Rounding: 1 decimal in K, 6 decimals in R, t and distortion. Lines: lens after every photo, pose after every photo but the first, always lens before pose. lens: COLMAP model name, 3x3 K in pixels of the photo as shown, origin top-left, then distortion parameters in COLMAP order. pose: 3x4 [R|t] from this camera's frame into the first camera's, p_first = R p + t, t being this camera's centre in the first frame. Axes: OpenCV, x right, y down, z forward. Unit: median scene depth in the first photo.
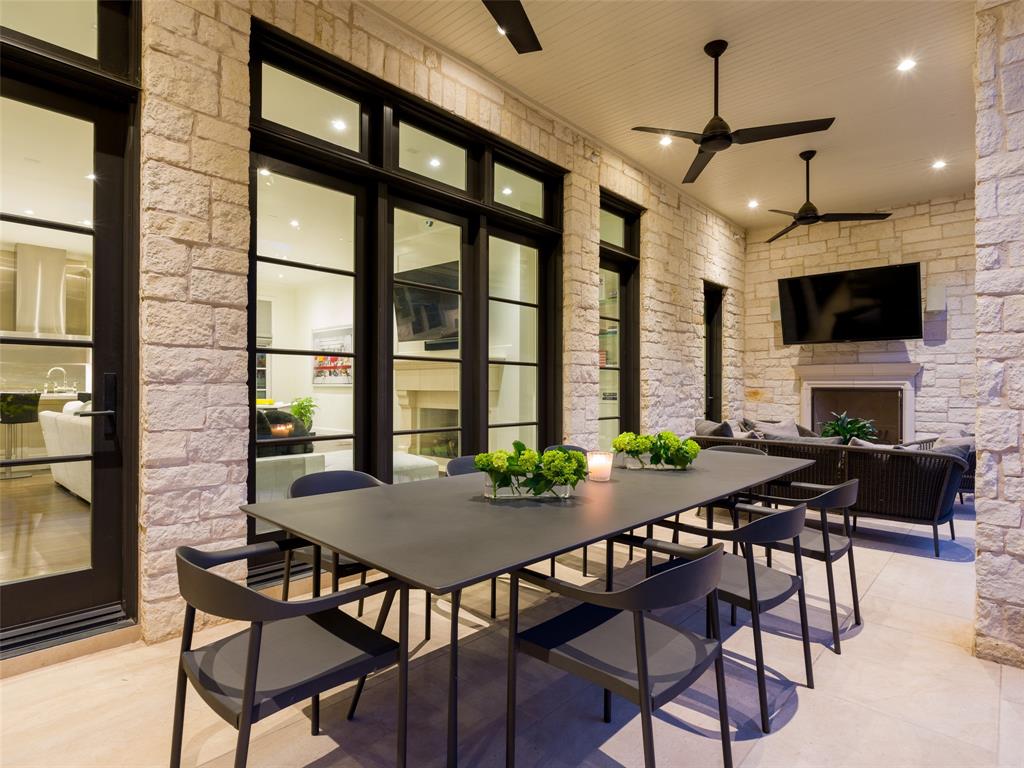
lens RADIAL K [[540.2, 0, 512.0], [0, 540.2, 384.0], [0, 0, 1]] dist [-0.004006, 0.000358]
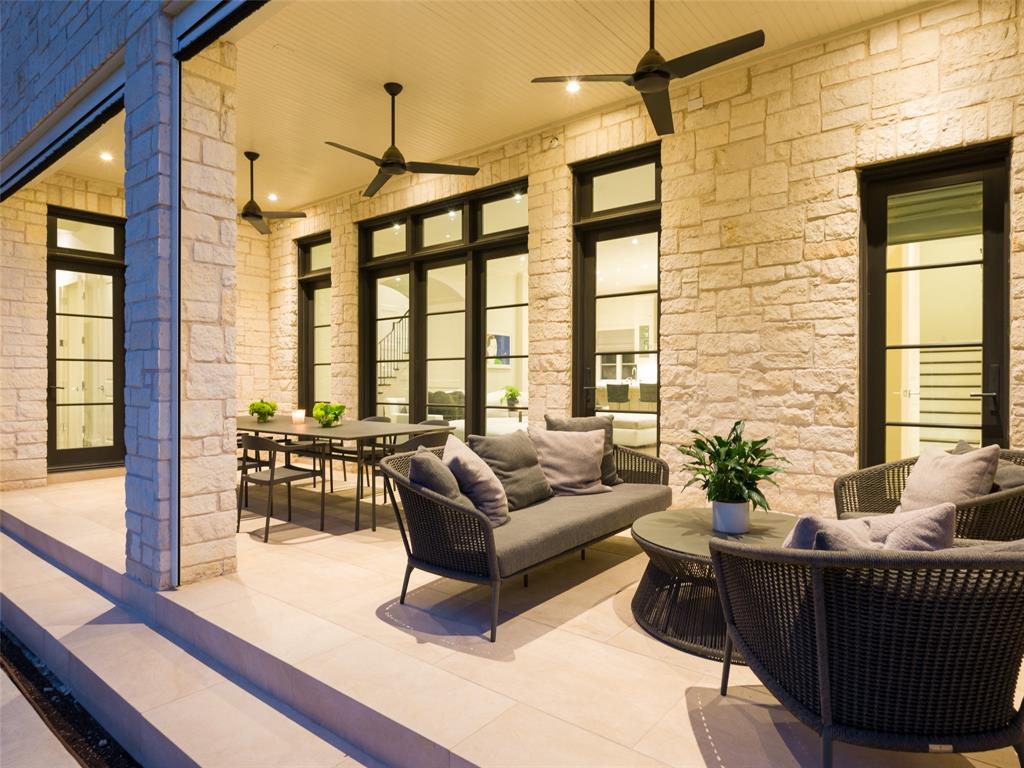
lens RADIAL K [[602.6, 0, 512.0], [0, 602.6, 384.0], [0, 0, 1]] dist [-0.000982, 0.000026]
pose [[0.074030, -0.000733, -0.997256, 1.191049], [0.006945, 0.999976, -0.000219, 0.020140], [0.997232, -0.006910, 0.074034, 0.803209]]
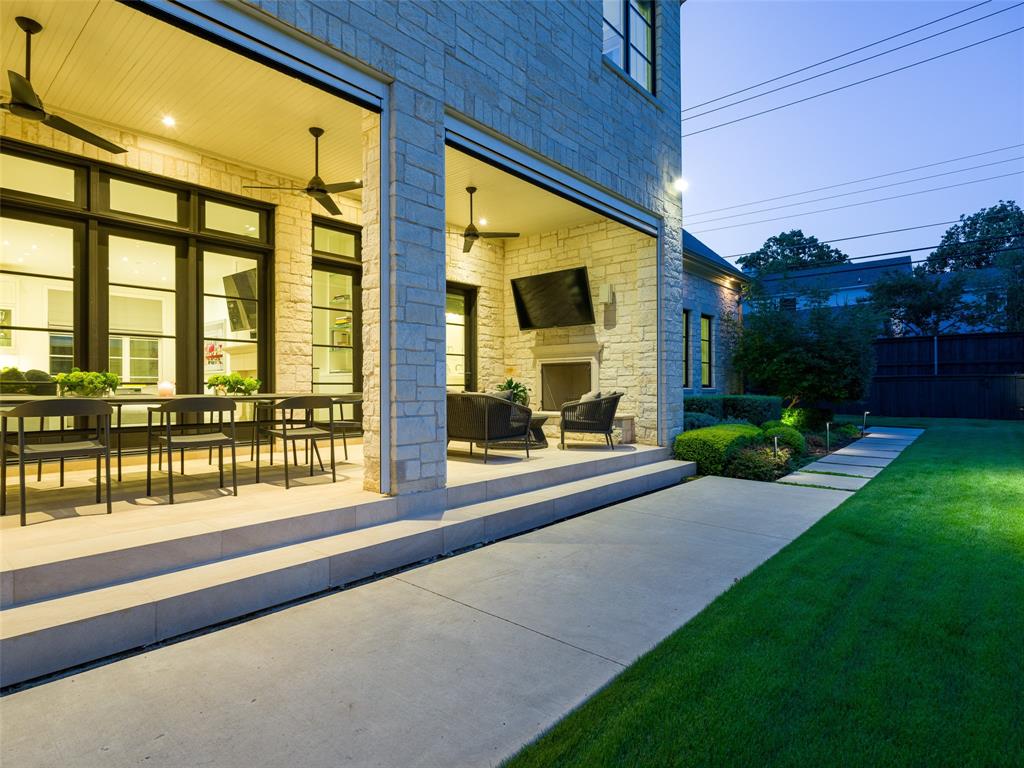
lens RADIAL K [[540.2, 0, 512.0], [0, 540.2, 384.0], [0, 0, 1]] dist [-0.004006, 0.000358]
pose [[0.999611, -0.010051, 0.026029, 0.618928], [0.010039, 0.999949, 0.000612, 0.073252], [-0.026033, -0.000350, 0.999661, -0.390081]]
